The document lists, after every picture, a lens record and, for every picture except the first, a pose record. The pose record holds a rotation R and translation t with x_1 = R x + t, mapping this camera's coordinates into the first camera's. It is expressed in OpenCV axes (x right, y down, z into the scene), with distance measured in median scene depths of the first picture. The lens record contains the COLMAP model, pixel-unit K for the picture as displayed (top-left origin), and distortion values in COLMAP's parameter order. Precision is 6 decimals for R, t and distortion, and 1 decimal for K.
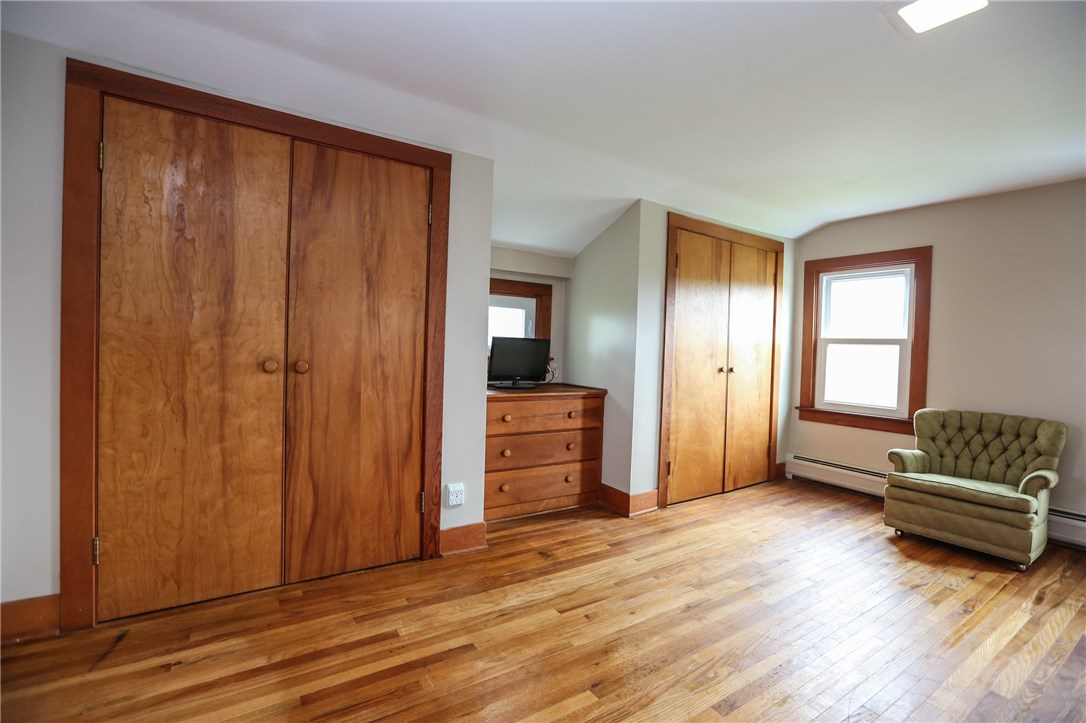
lens RADIAL K [[500.8, 0, 540.0], [0, 500.8, 354.3], [0, 0, 1]] dist [-0.041607, 0.006533]
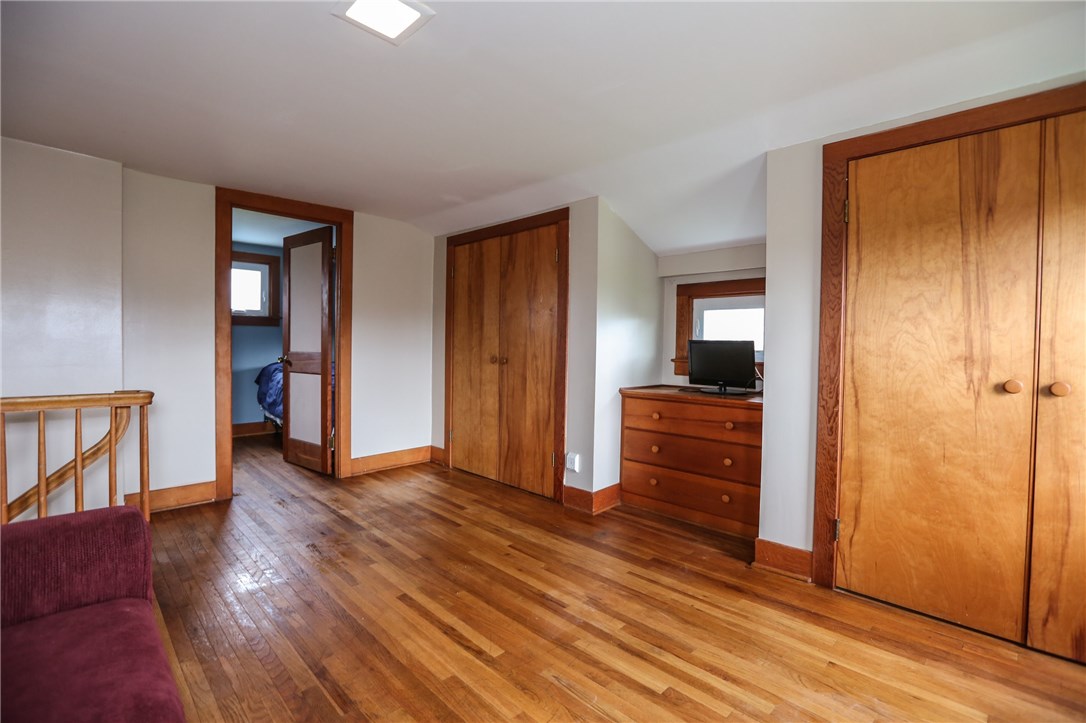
lens RADIAL K [[500.8, 0, 537.8], [0, 500.8, 359.1], [0, 0, 1]] dist [-0.041607, 0.006533]
pose [[0.186600, -0.007226, -0.982409, 1.182148], [-0.027409, 0.999545, -0.012558, 0.033954], [0.982054, 0.029270, 0.186317, 0.706107]]
